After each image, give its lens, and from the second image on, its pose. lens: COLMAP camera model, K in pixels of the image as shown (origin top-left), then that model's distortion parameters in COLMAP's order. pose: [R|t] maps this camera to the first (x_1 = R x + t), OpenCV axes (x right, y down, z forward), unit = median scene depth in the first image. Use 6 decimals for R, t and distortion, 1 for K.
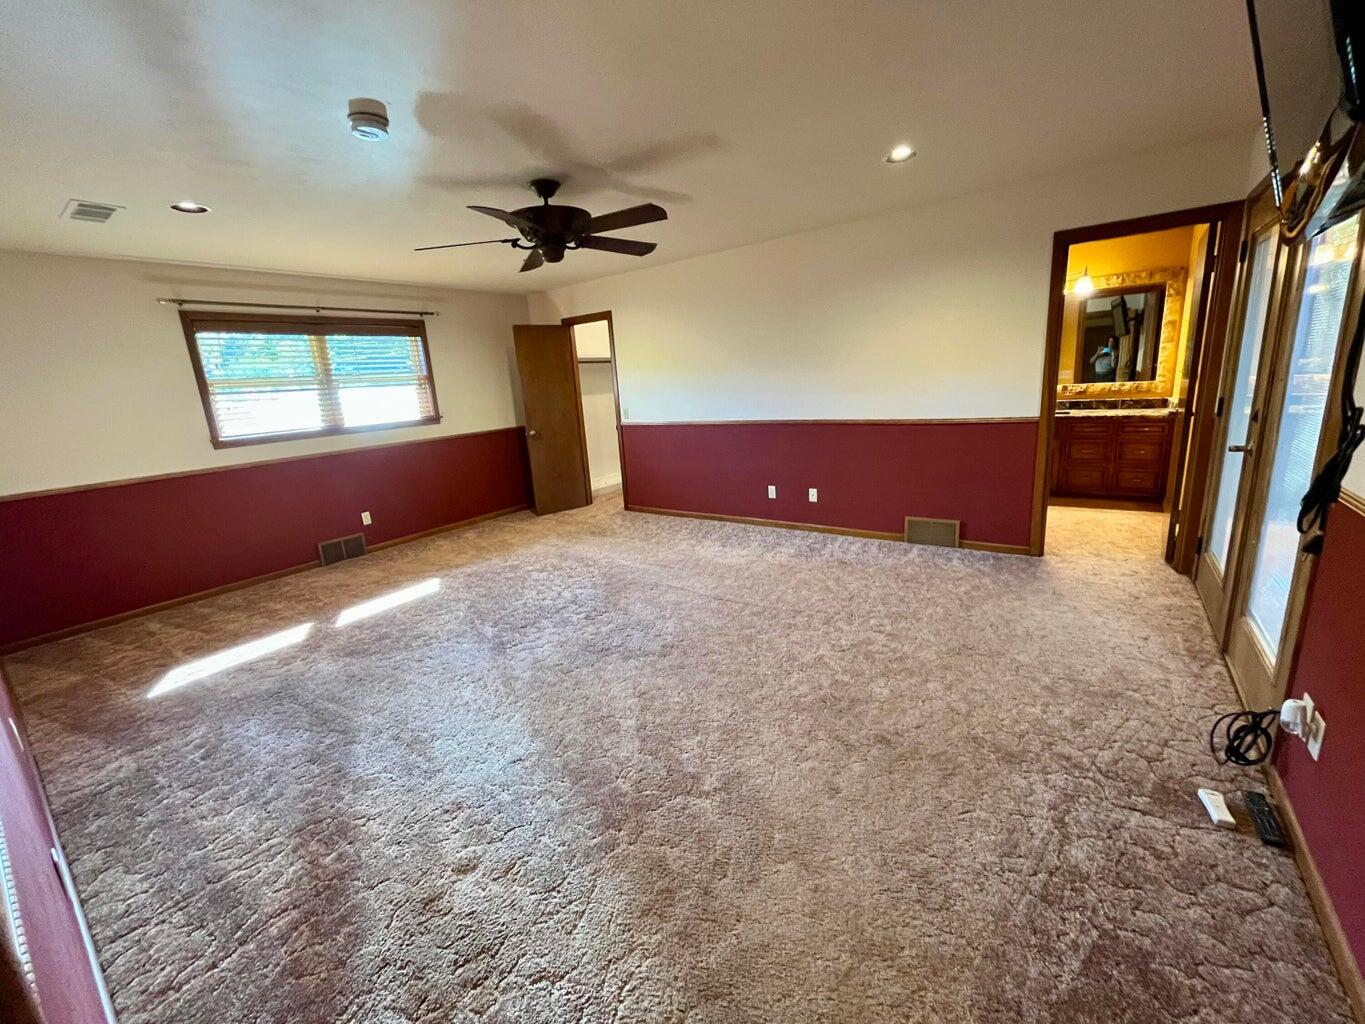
lens RADIAL K [[544.7, 0, 718.0], [0, 544.7, 508.2], [0, 0, 1]] dist [-0.000450, -0.000027]
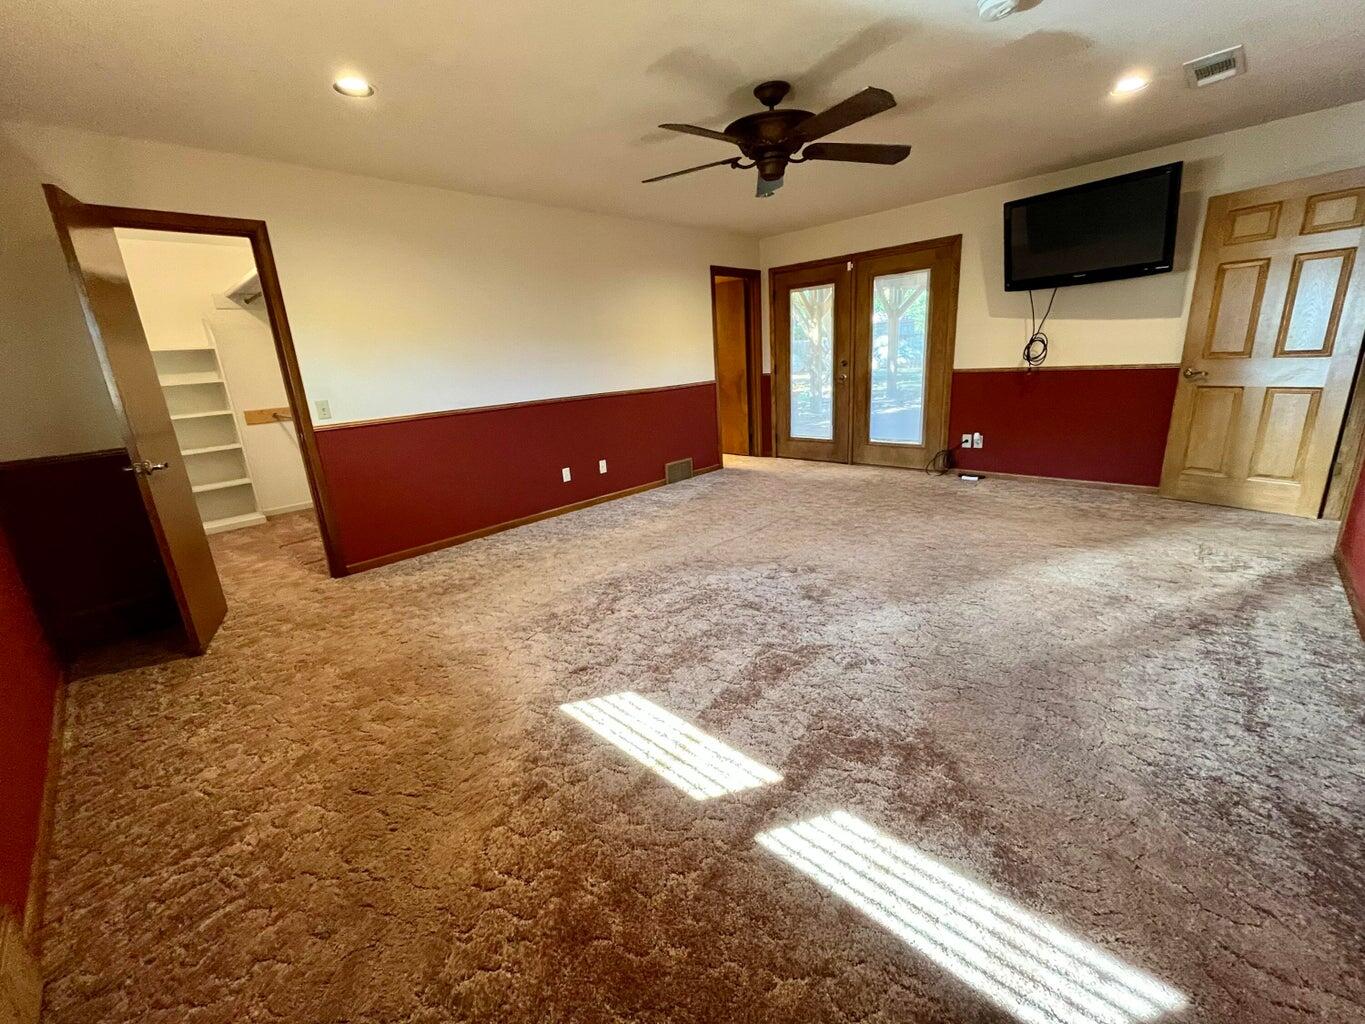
lens RADIAL K [[556.0, 0, 682.5], [0, 556.0, 512.0], [0, 0, 1]] dist [-0.000857, -0.000040]
pose [[0.168427, -0.222212, 0.960341, -0.886181], [0.270015, 0.947394, 0.171861, -0.087915], [-0.948011, 0.230360, 0.219568, 0.671811]]
